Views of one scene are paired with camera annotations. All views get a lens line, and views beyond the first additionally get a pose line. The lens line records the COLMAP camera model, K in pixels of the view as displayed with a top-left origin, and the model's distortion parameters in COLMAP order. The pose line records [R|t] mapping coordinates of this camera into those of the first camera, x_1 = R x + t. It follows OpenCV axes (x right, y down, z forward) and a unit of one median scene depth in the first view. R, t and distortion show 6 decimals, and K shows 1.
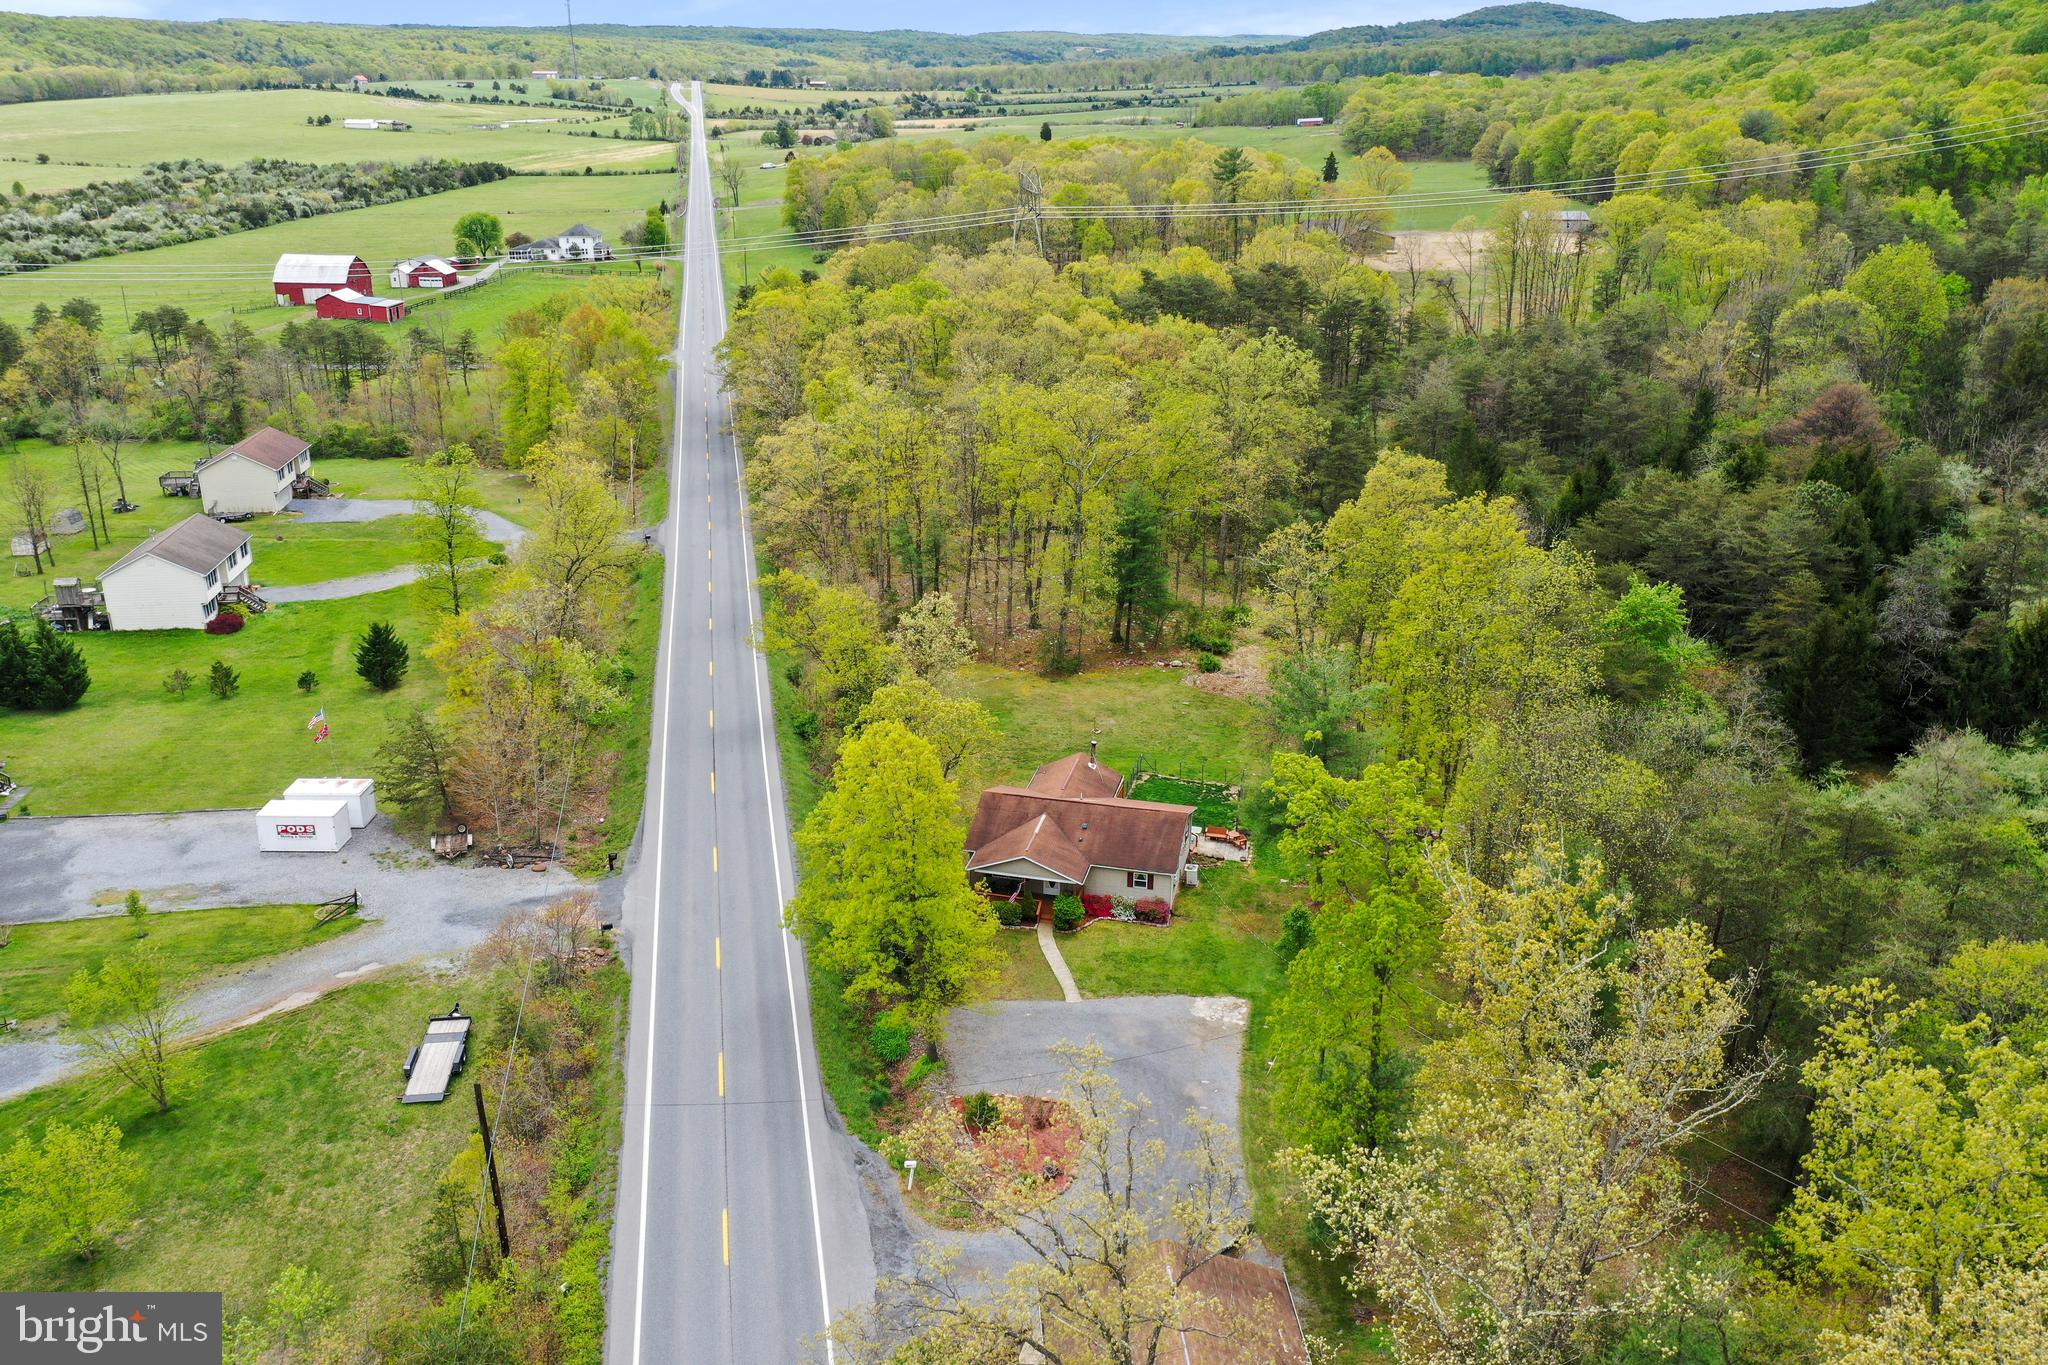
lens RADIAL K [[1611.8, 0, 1014.1], [0, 1611.8, 687.4], [0, 0, 1]] dist [-0.002665, -0.003471]
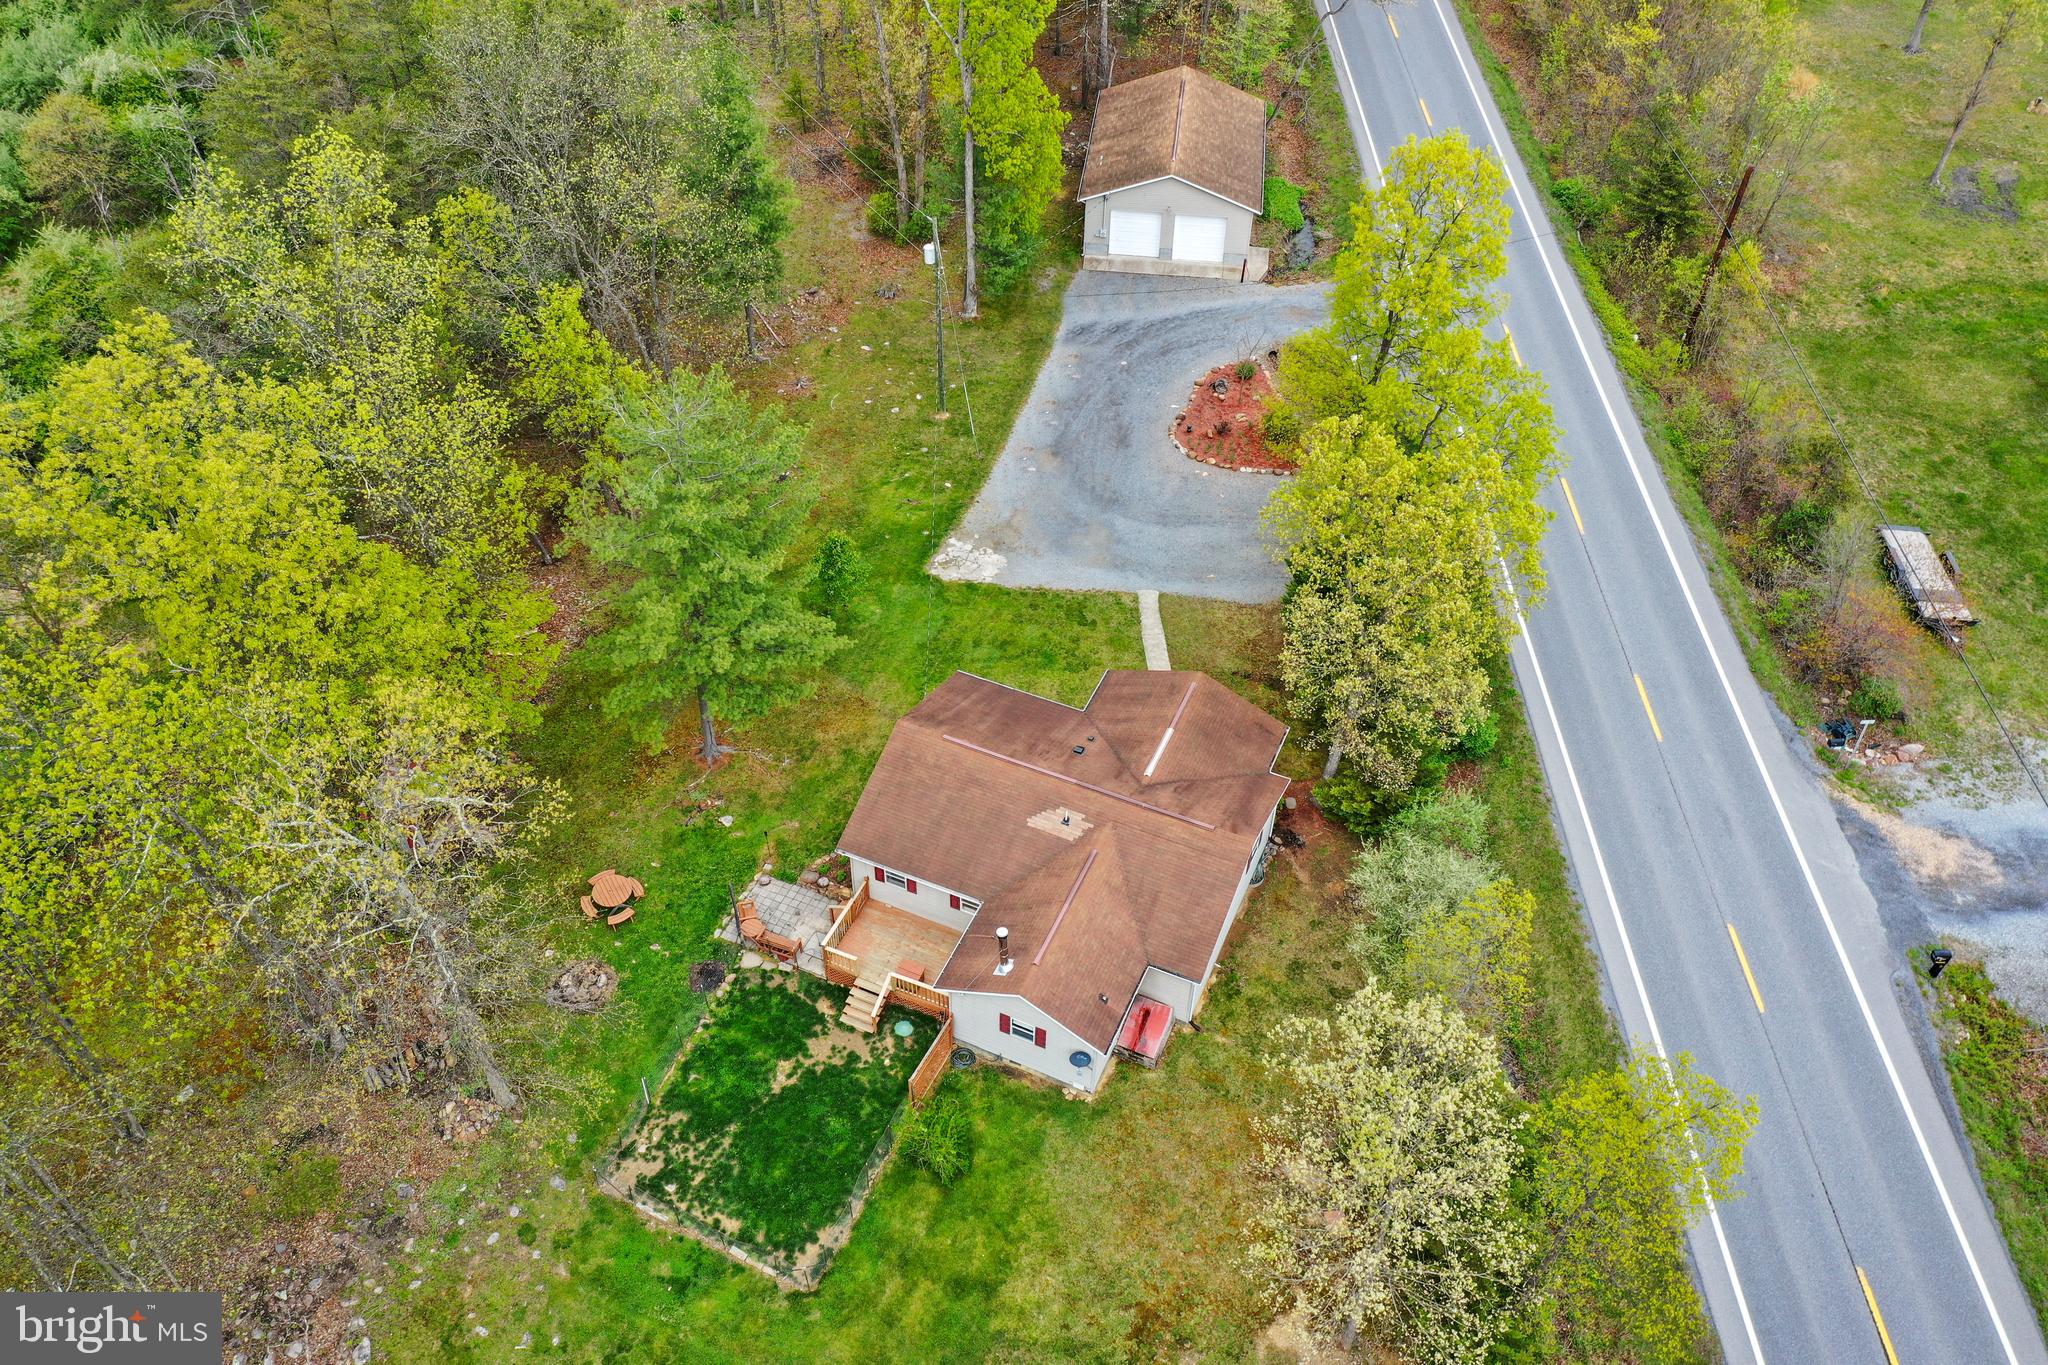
lens RADIAL K [[1611.8, 0, 1015.7], [0, 1611.8, 662.8], [0, 0, 1]] dist [-0.002665, -0.003471]
pose [[-0.983705, -0.130637, 0.123526, 0.000011], [0.057863, 0.420465, 0.905462, -0.118692], [-0.170225, 0.897855, -0.406054, 0.324504]]
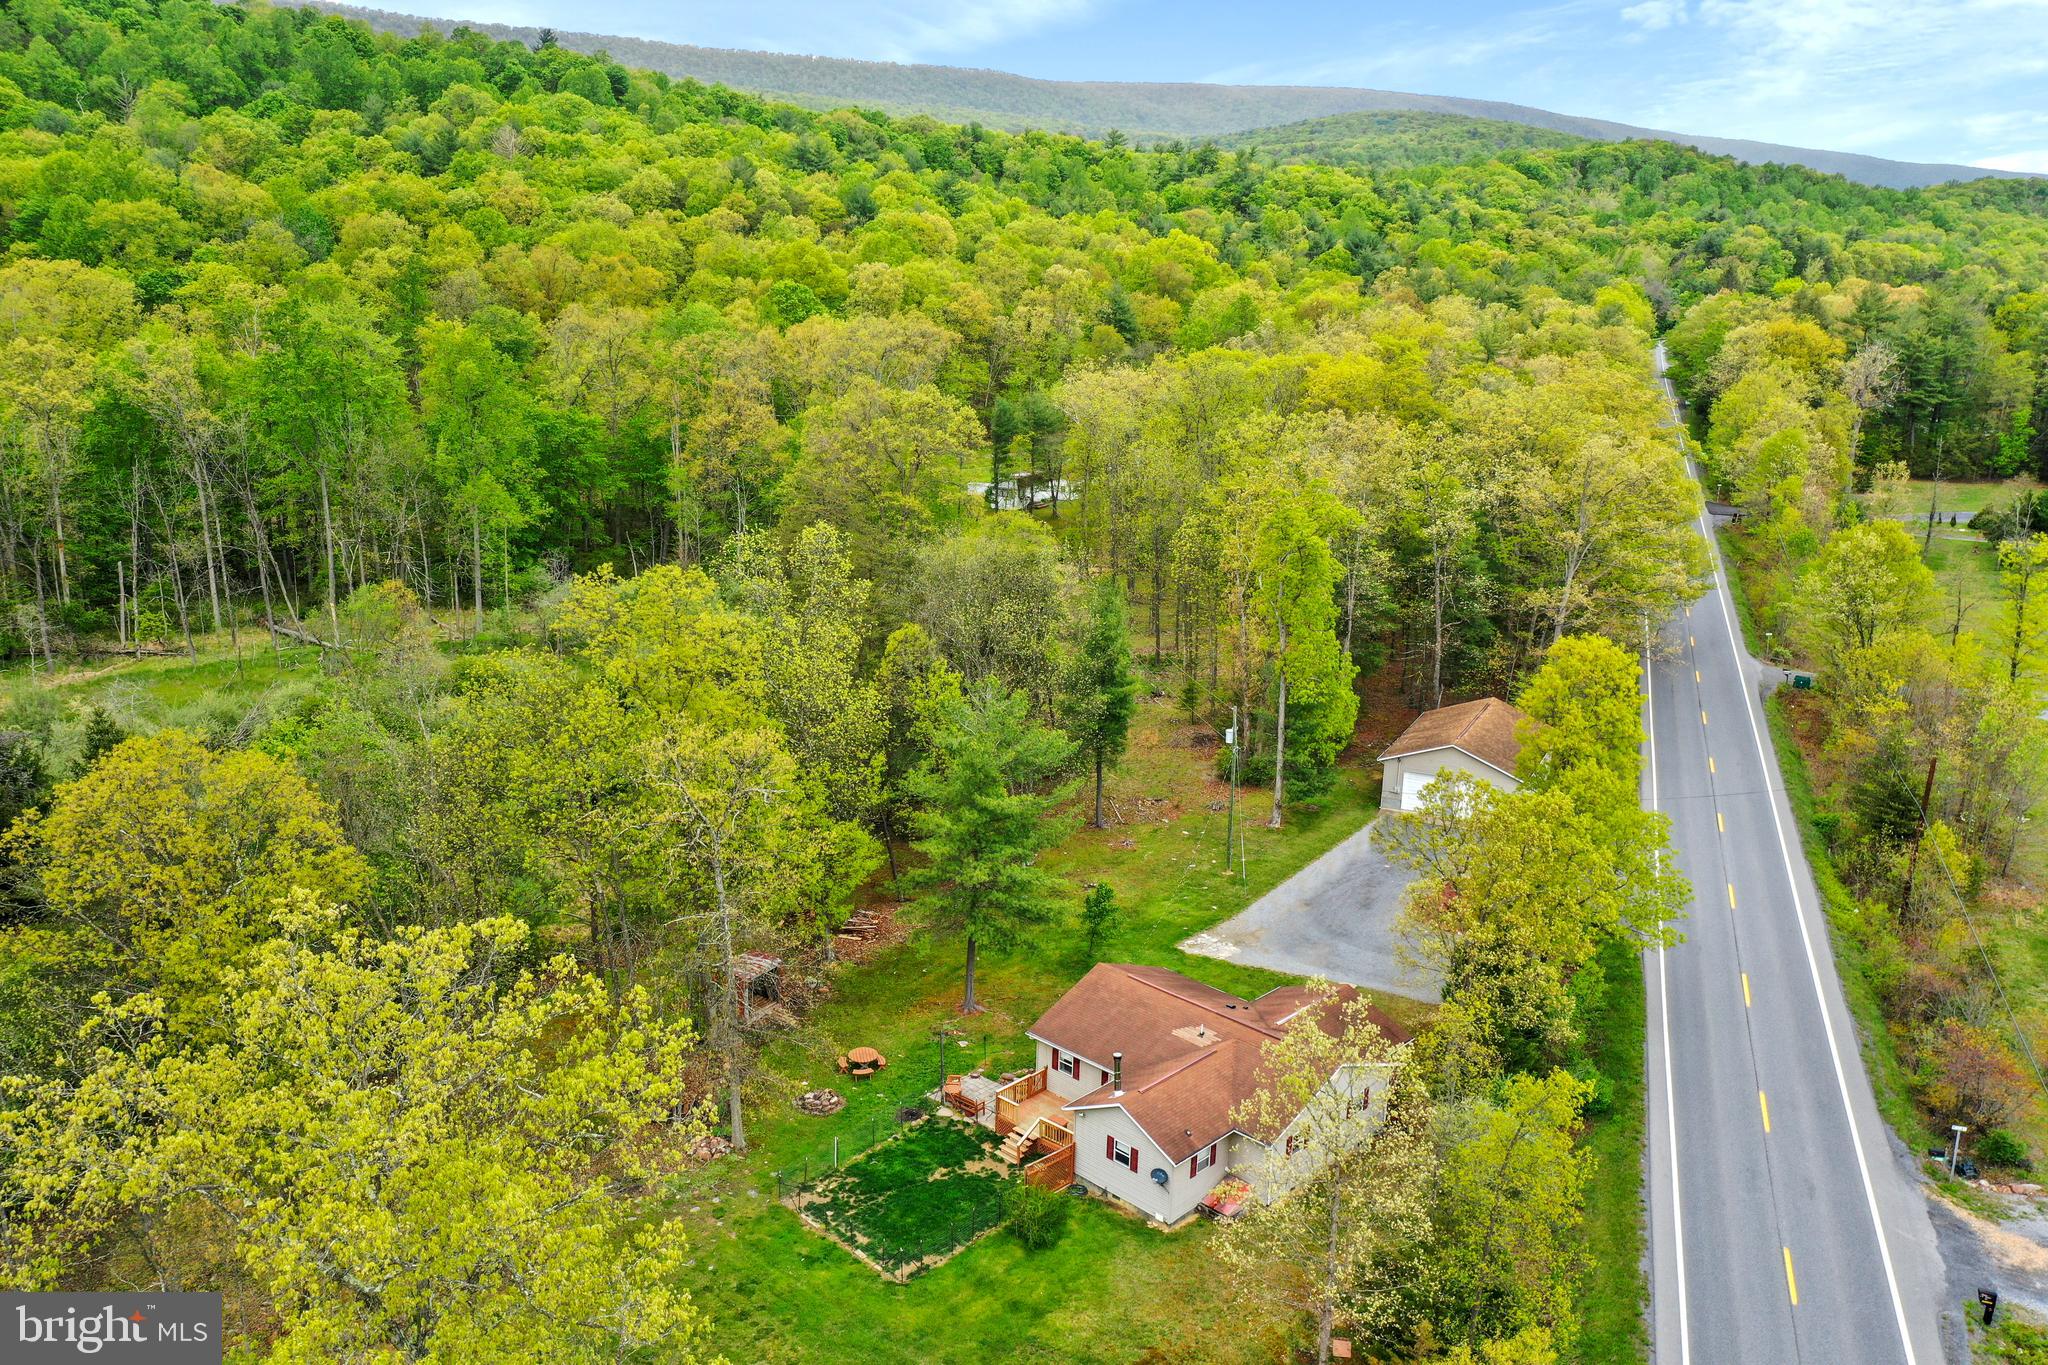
lens RADIAL K [[1611.8, 0, 1023.9], [0, 1611.8, 662.0], [0, 0, 1]] dist [-0.002665, -0.003471]
pose [[-0.866020, -0.140614, 0.479831, -0.053228], [0.163645, 0.827084, 0.537729, -0.118380], [-0.472473, 0.544205, -0.693260, 0.391728]]
